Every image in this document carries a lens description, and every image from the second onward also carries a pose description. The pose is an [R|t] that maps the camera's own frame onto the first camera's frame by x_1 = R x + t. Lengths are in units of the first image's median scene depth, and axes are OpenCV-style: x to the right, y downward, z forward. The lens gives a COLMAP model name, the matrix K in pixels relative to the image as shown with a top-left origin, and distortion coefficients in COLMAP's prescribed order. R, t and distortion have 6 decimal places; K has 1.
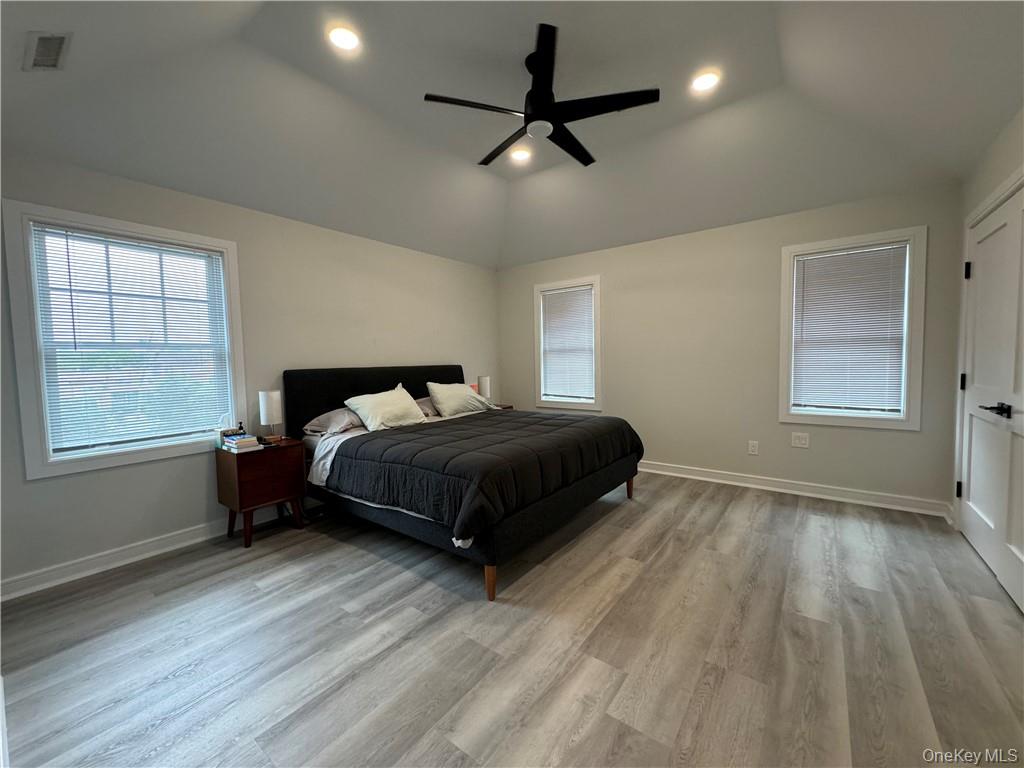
lens RADIAL K [[408.2, 0, 514.5], [0, 408.2, 380.5], [0, 0, 1]] dist [-0.002324, 0.000215]
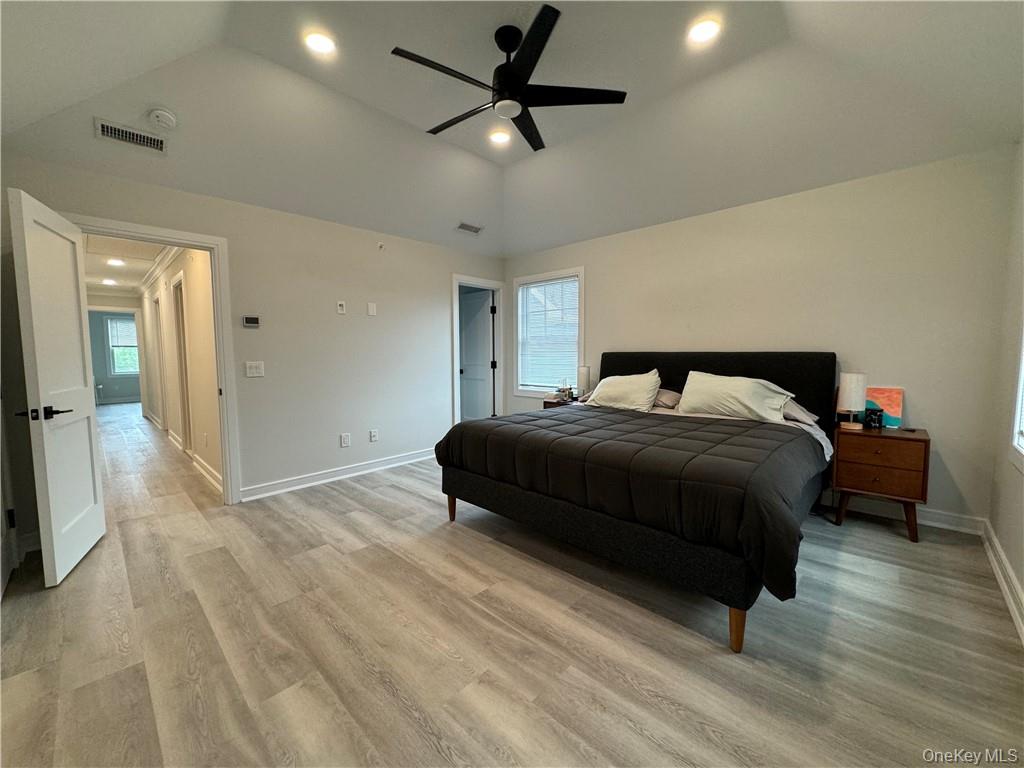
lens RADIAL K [[408.2, 0, 514.3], [0, 408.2, 384.3], [0, 0, 1]] dist [-0.002324, 0.000215]
pose [[-0.115605, 0.102168, -0.988027, 1.172219], [-0.041893, 0.993309, 0.107616, -0.077436], [0.992411, 0.053832, -0.110551, 1.258798]]
